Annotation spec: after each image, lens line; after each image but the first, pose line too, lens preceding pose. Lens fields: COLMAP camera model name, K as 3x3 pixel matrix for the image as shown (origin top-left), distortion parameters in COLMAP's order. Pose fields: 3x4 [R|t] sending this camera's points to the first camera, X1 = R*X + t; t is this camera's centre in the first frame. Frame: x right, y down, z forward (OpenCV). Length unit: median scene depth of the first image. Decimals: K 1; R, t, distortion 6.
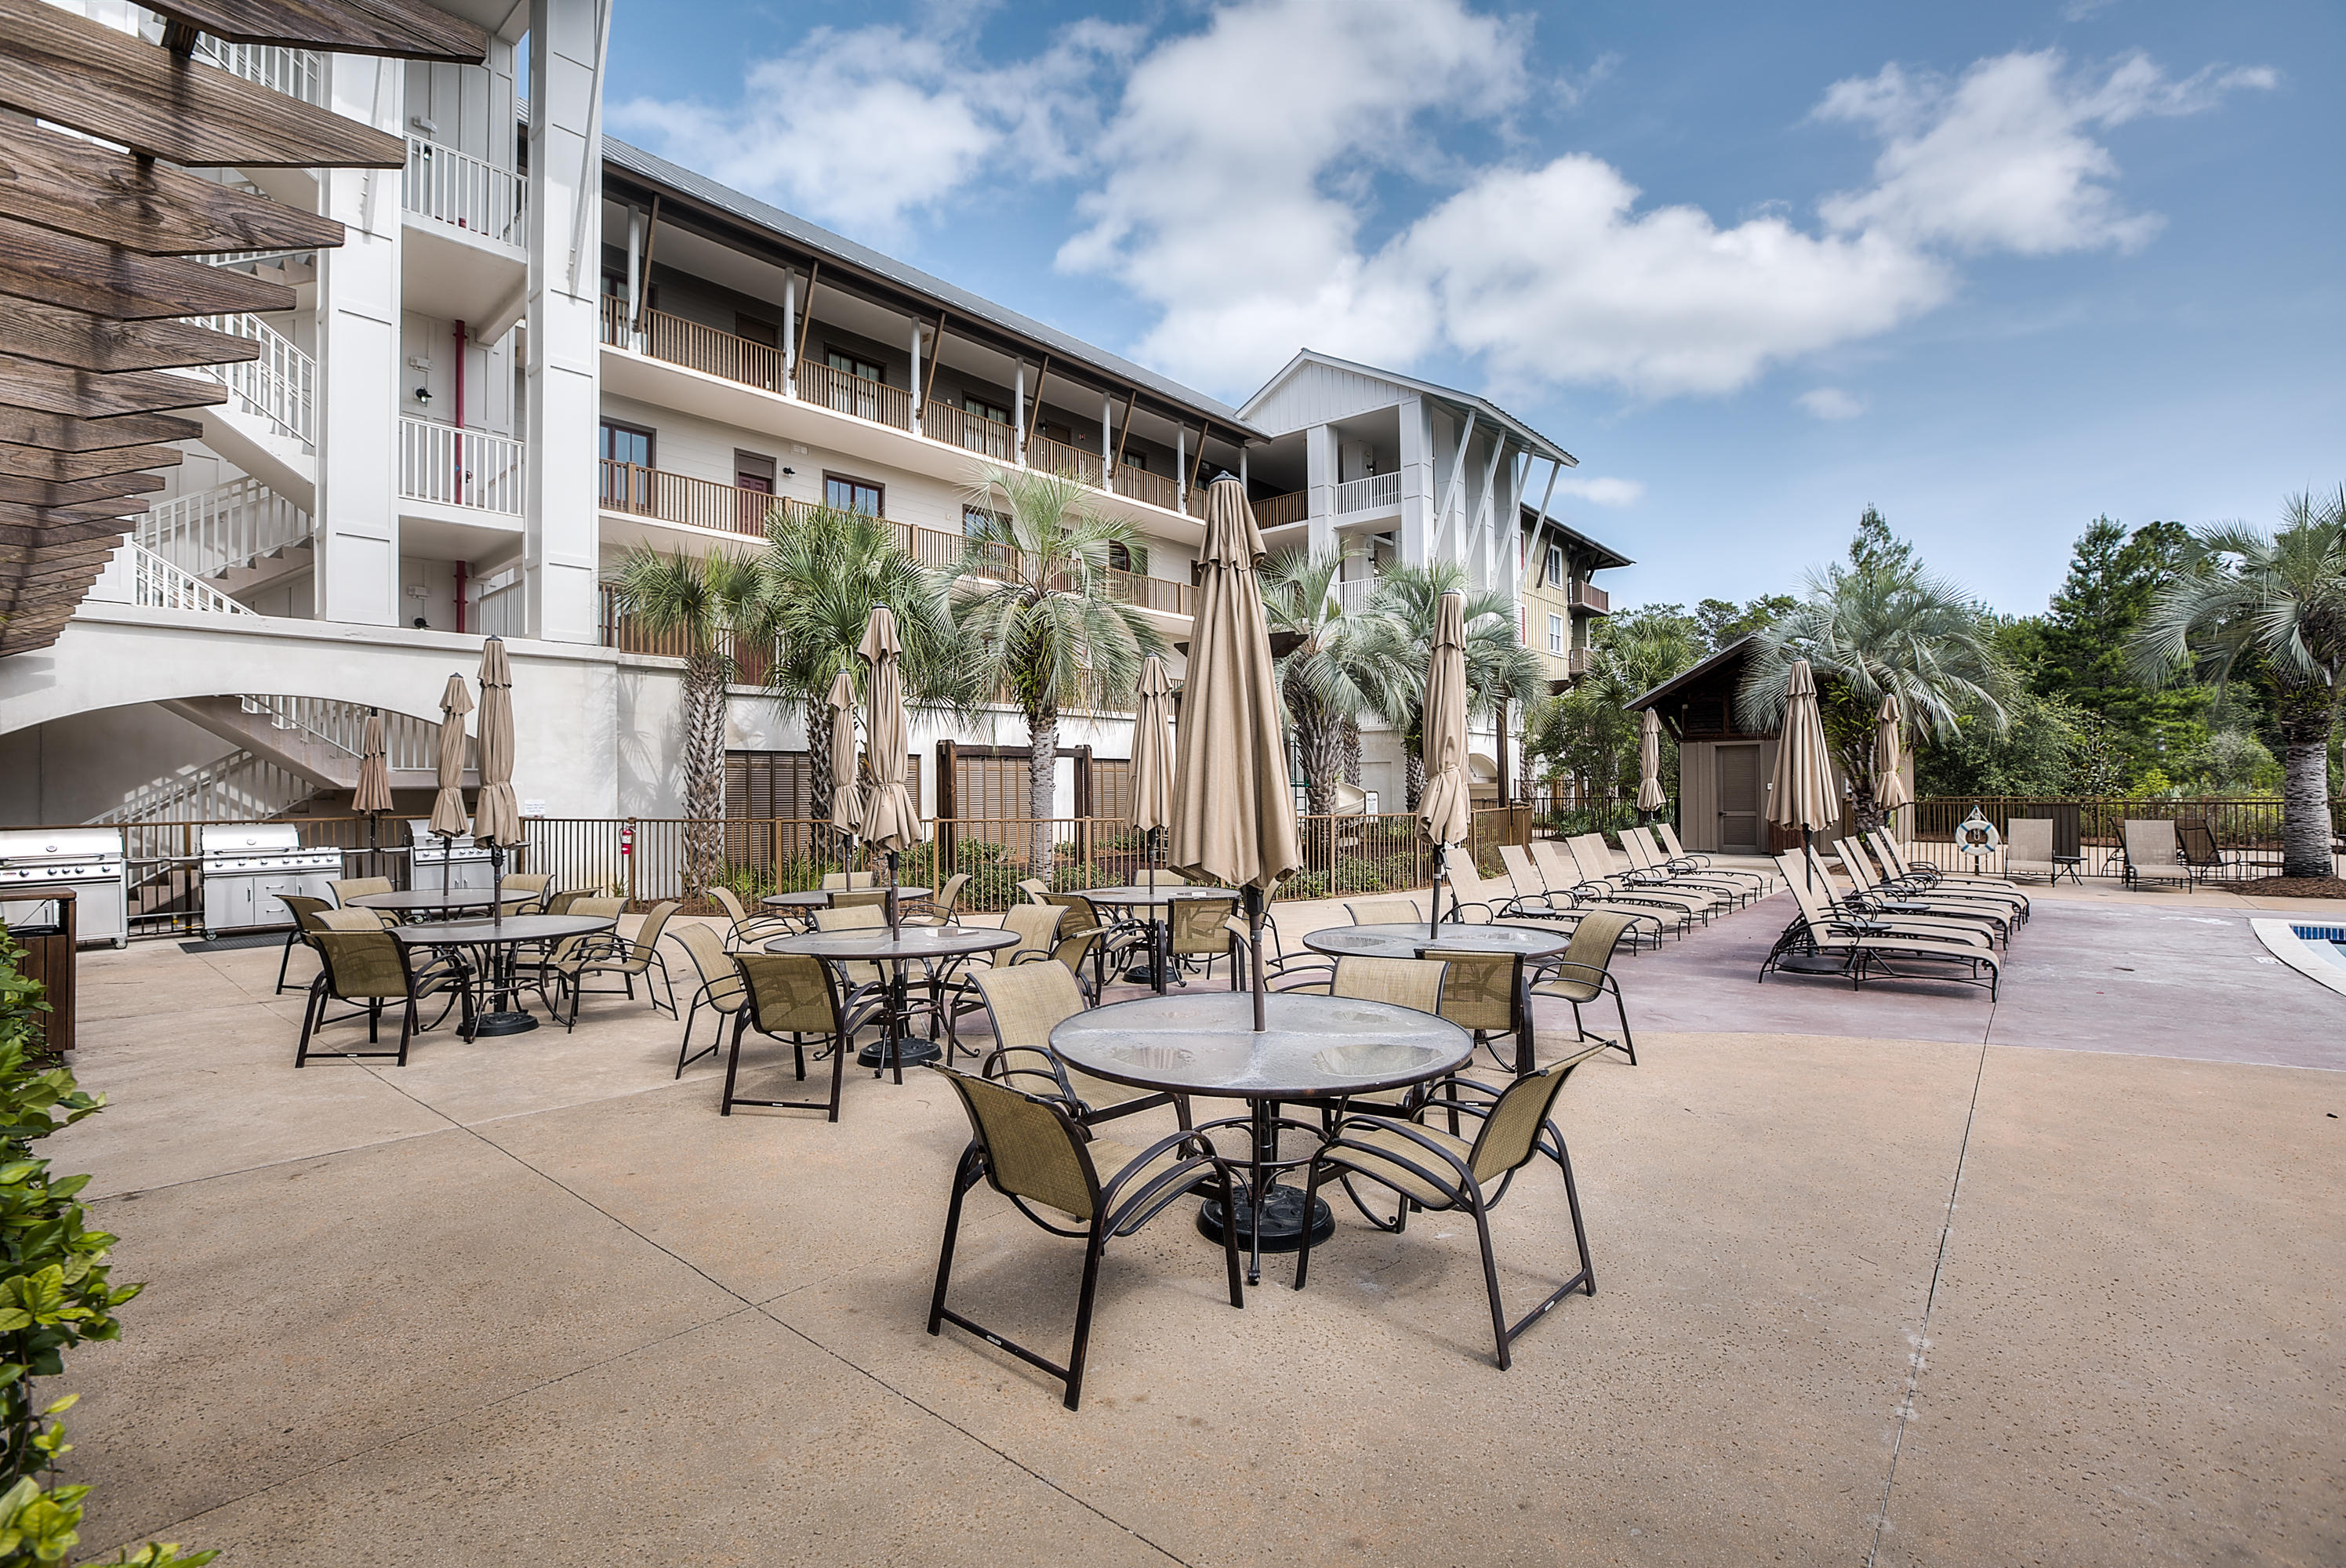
lens RADIAL K [[1069.5, 0, 1160.7], [0, 1069.5, 779.5], [0, 0, 1]] dist [-0.024655, 0.007421]
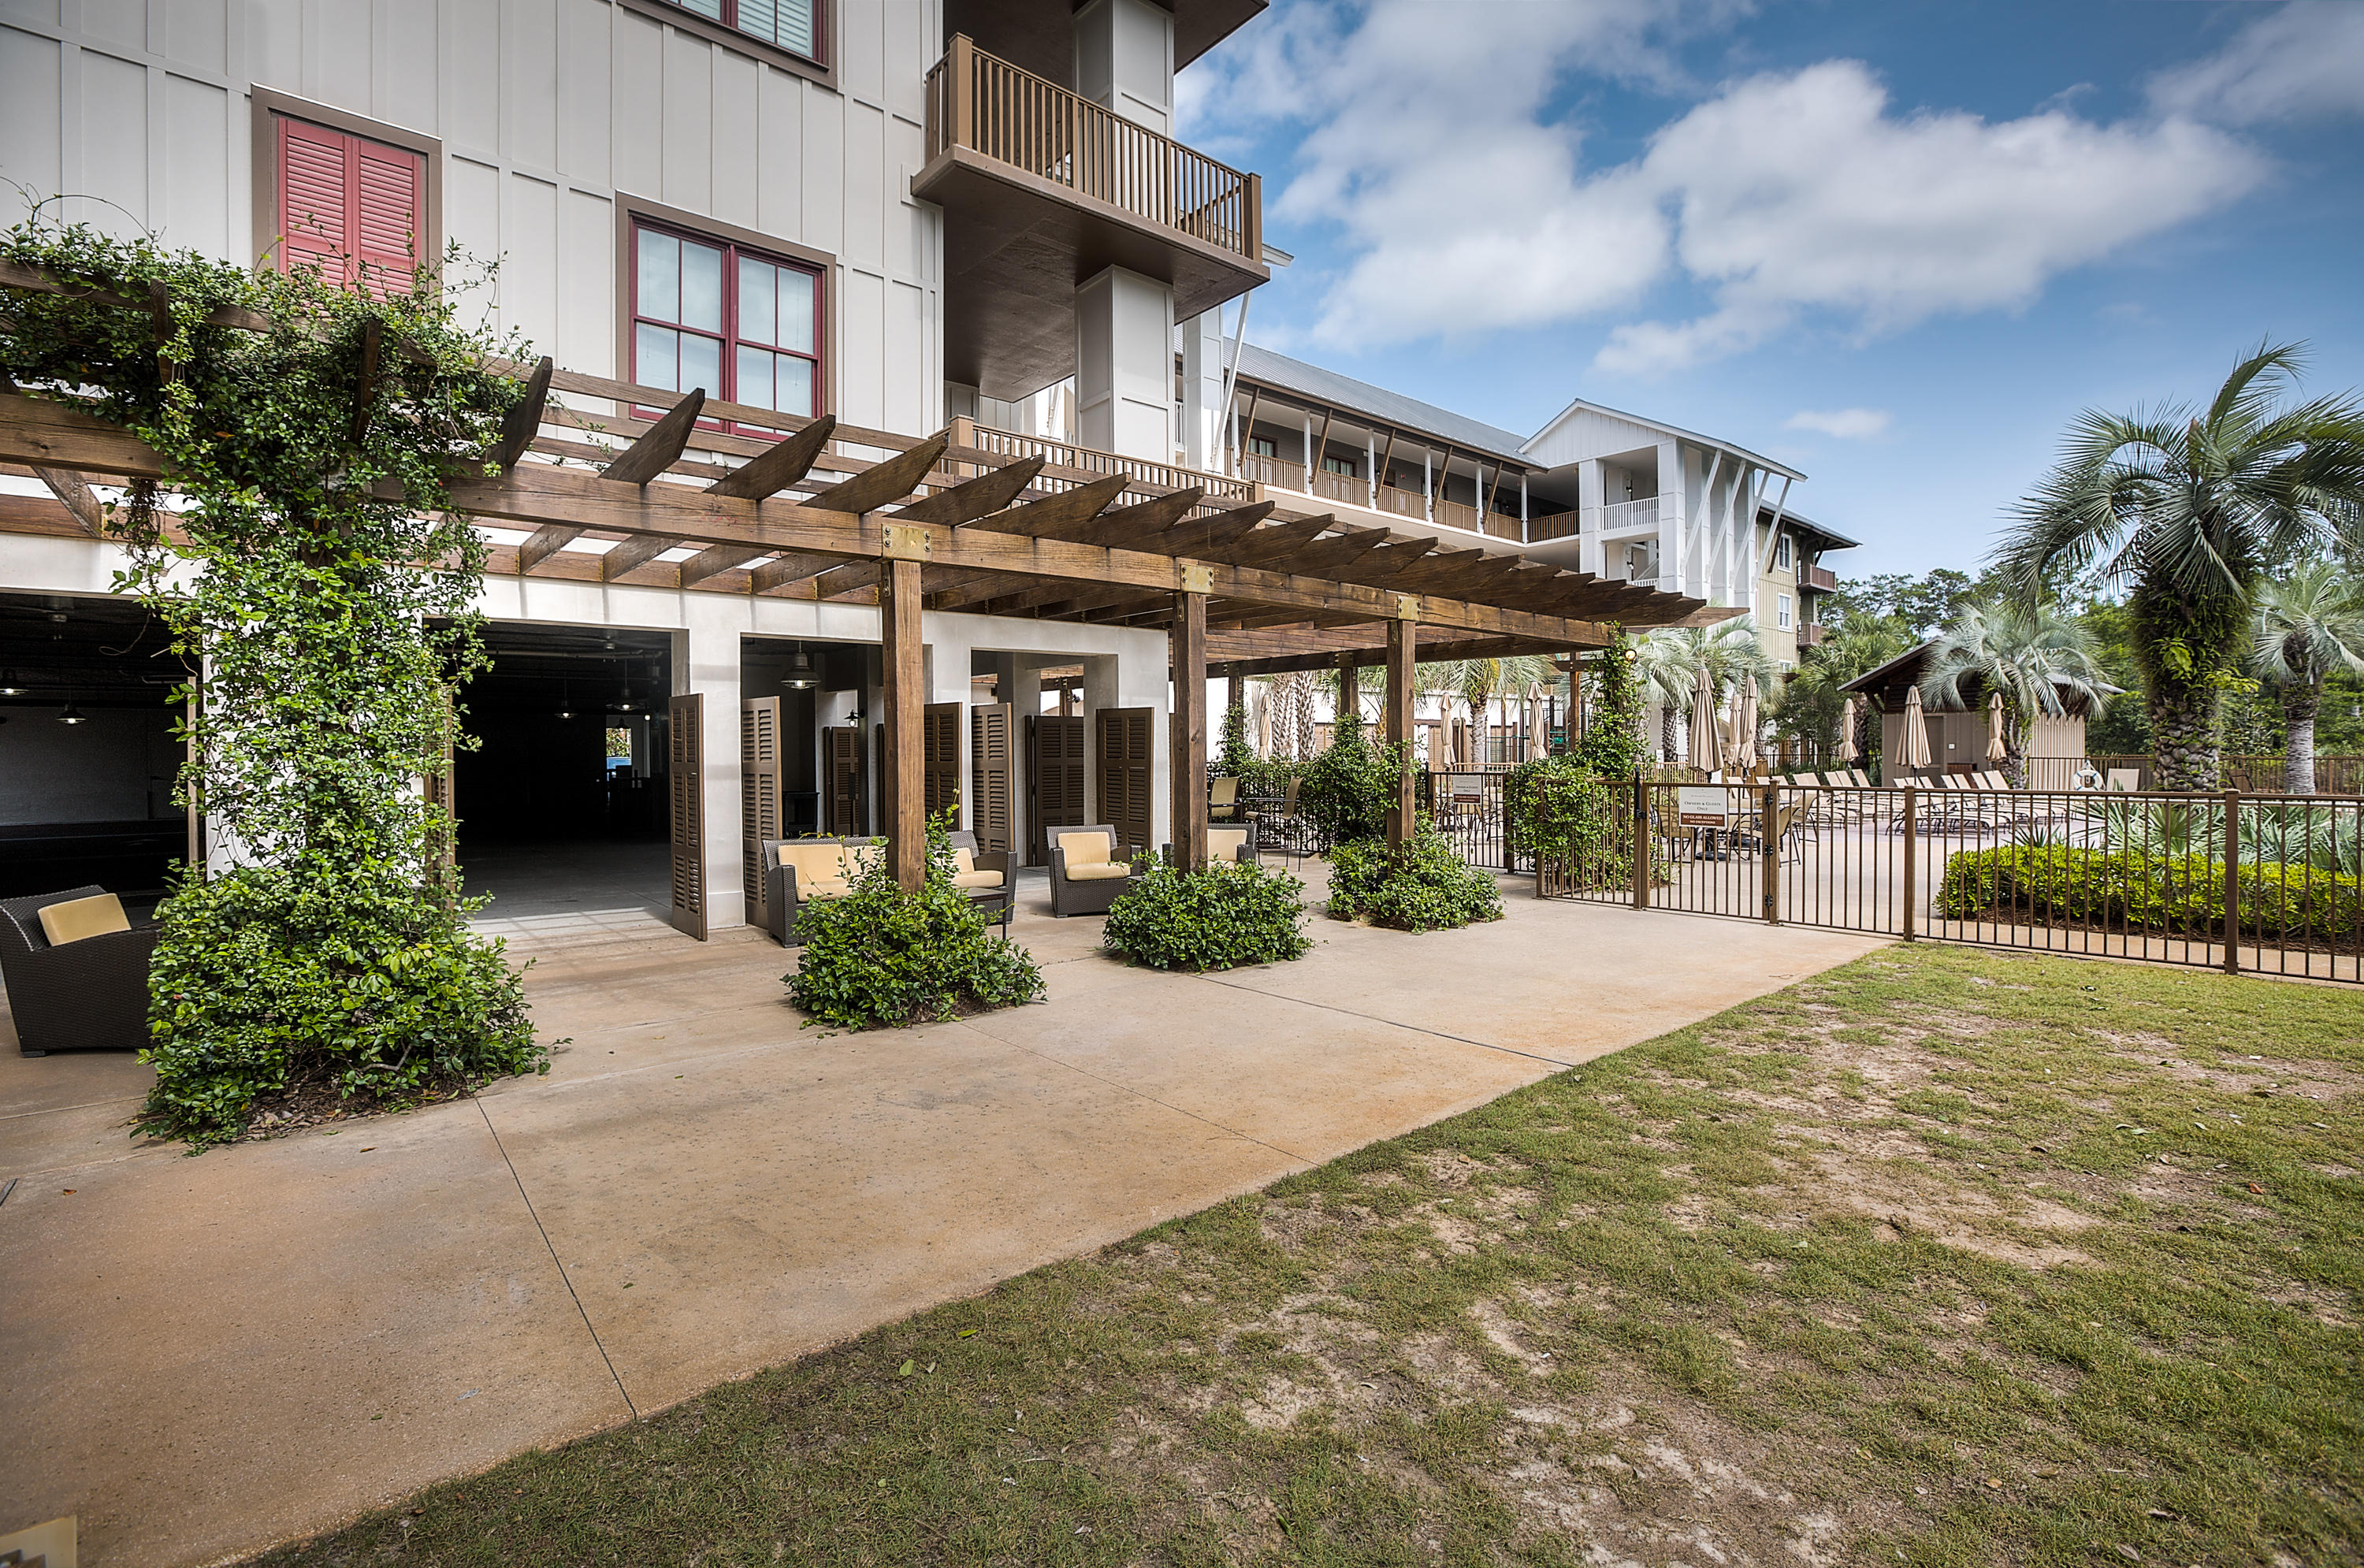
lens RADIAL K [[1077.7, 0, 1180.5], [0, 1077.7, 771.8], [0, 0, 1]] dist [-0.024655, 0.007421]
pose [[0.988052, 0.007774, -0.153922, -0.203299], [-0.002545, 0.999414, 0.034141, -0.005433], [0.154097, -0.033341, 0.987493, -0.528293]]
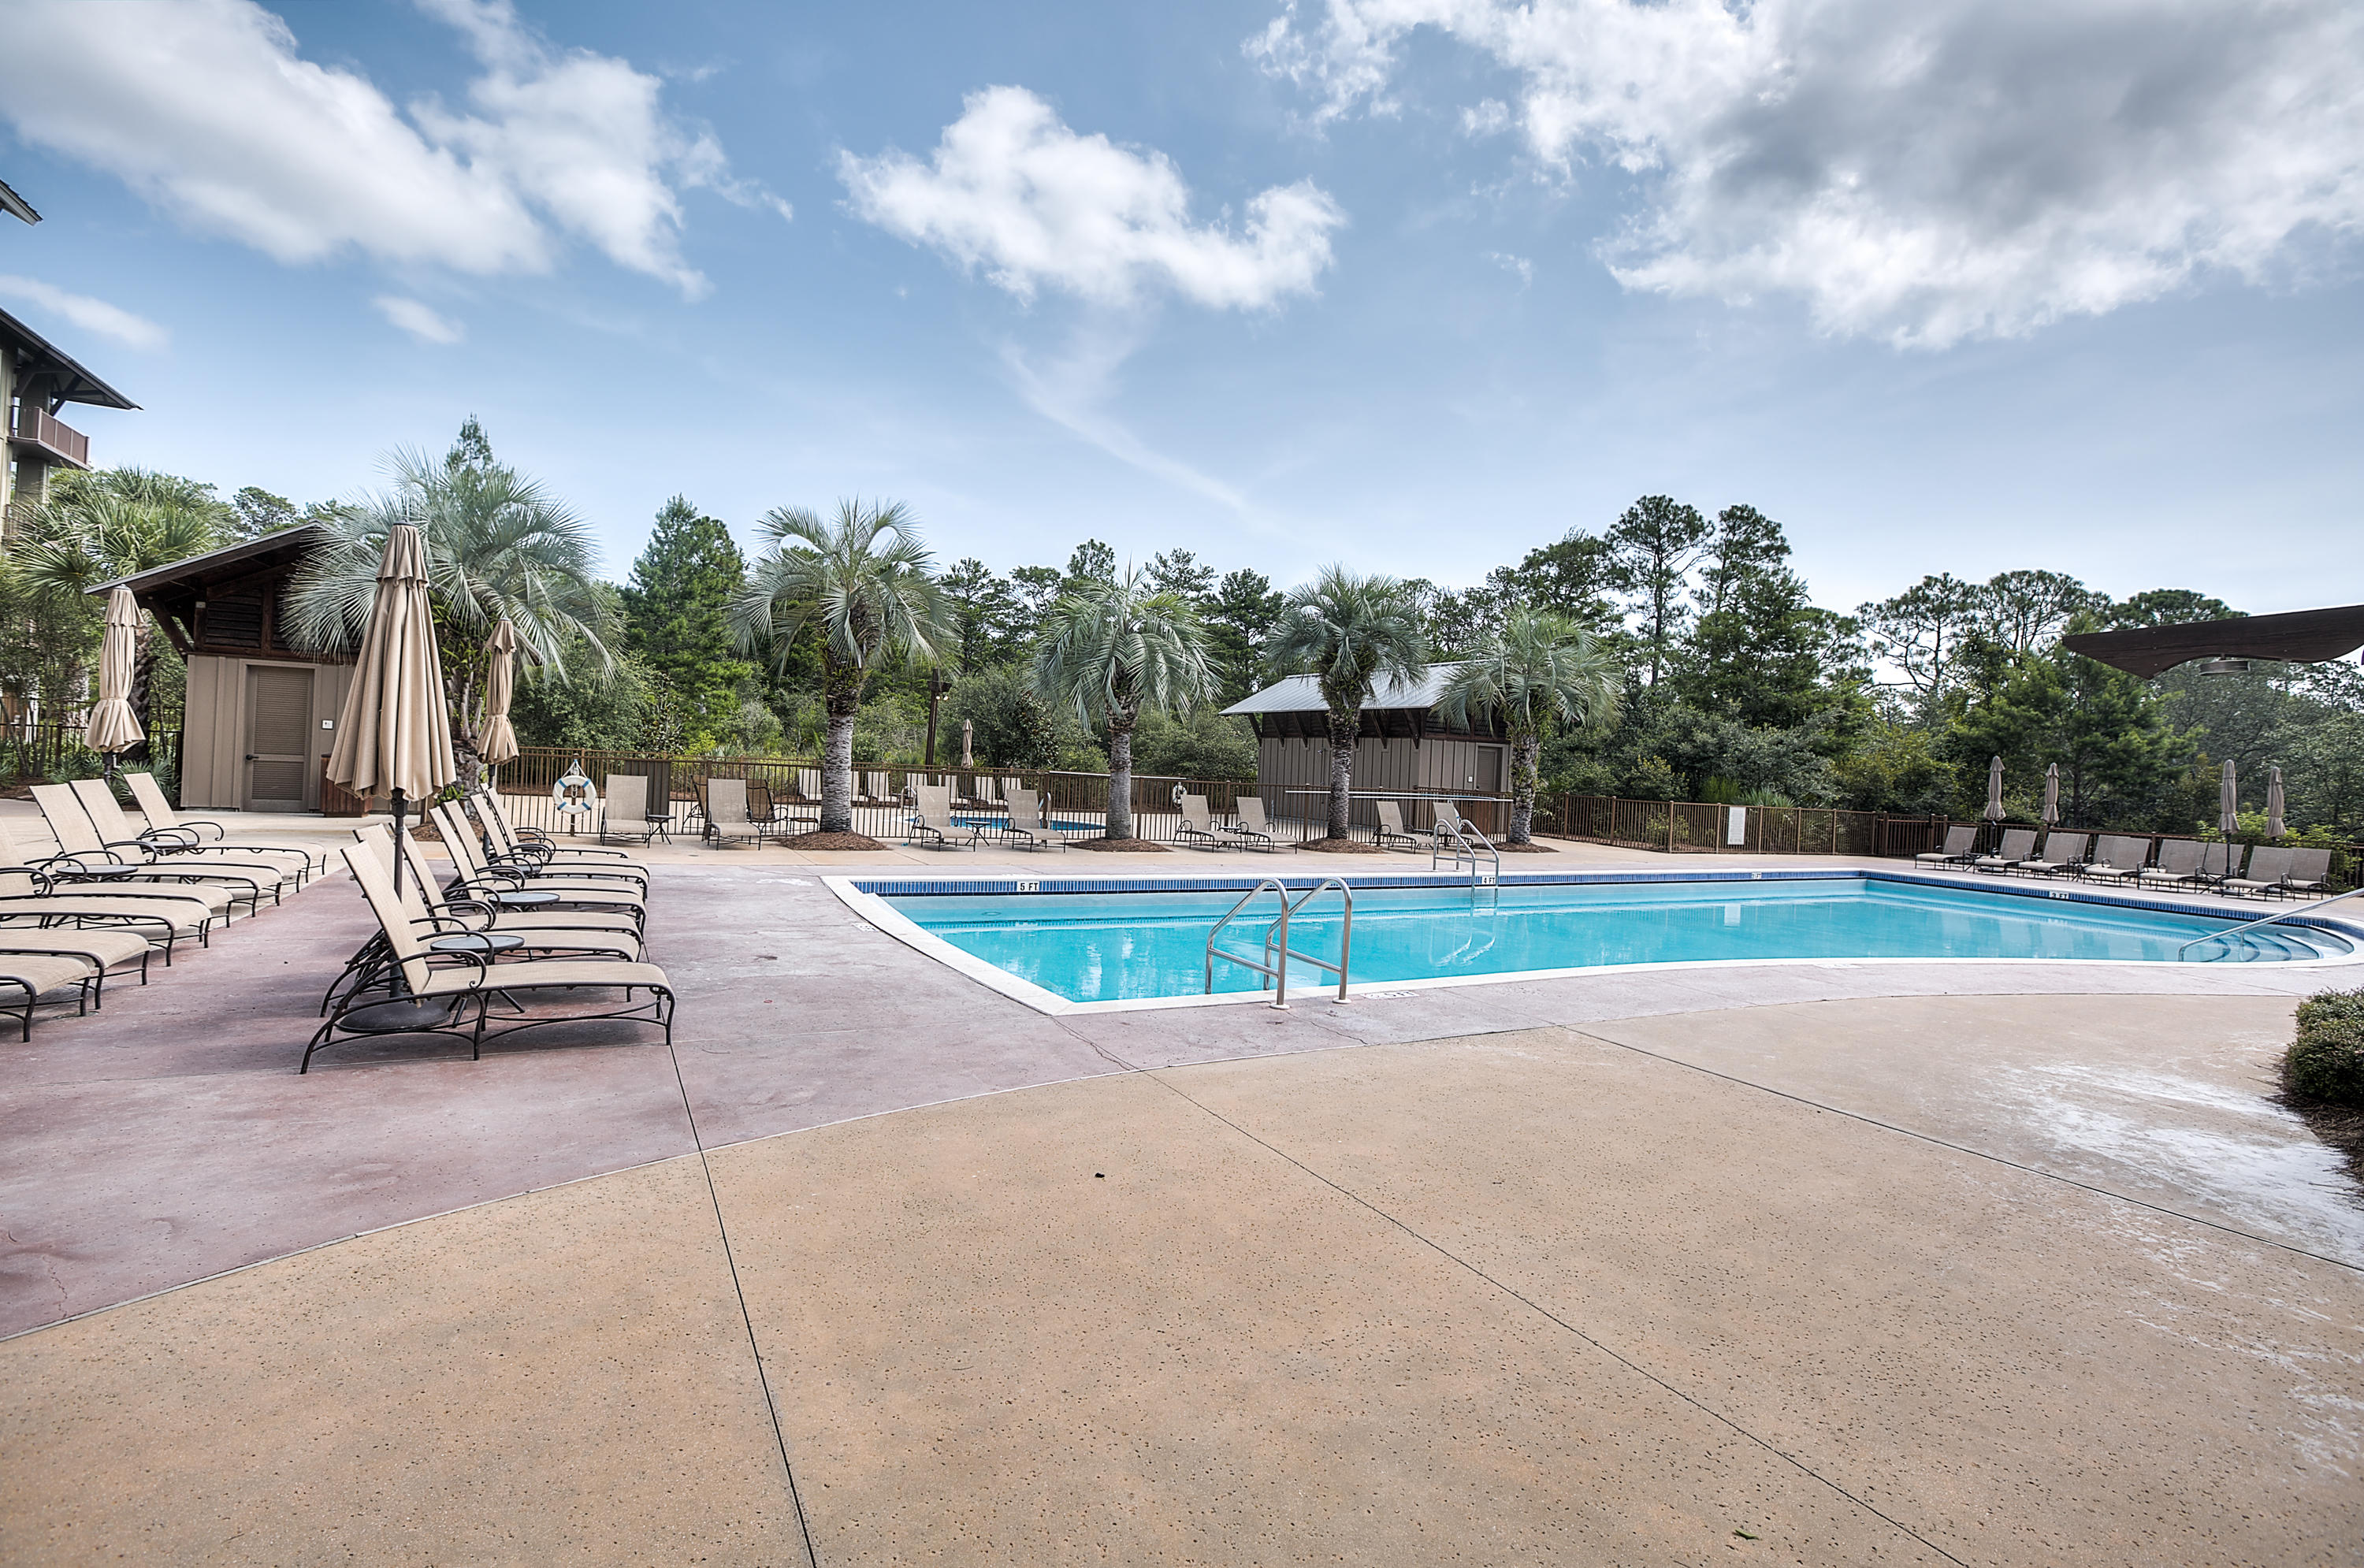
lens RADIAL K [[1077.7, 0, 1182.6], [0, 1077.7, 760.7], [0, 0, 1]] dist [-0.024655, 0.007421]
pose [[0.358591, 0.028976, 0.933045, 0.076078], [-0.060266, 0.998152, -0.007836, 0.001202], [-0.931547, -0.053421, 0.359675, 0.140053]]
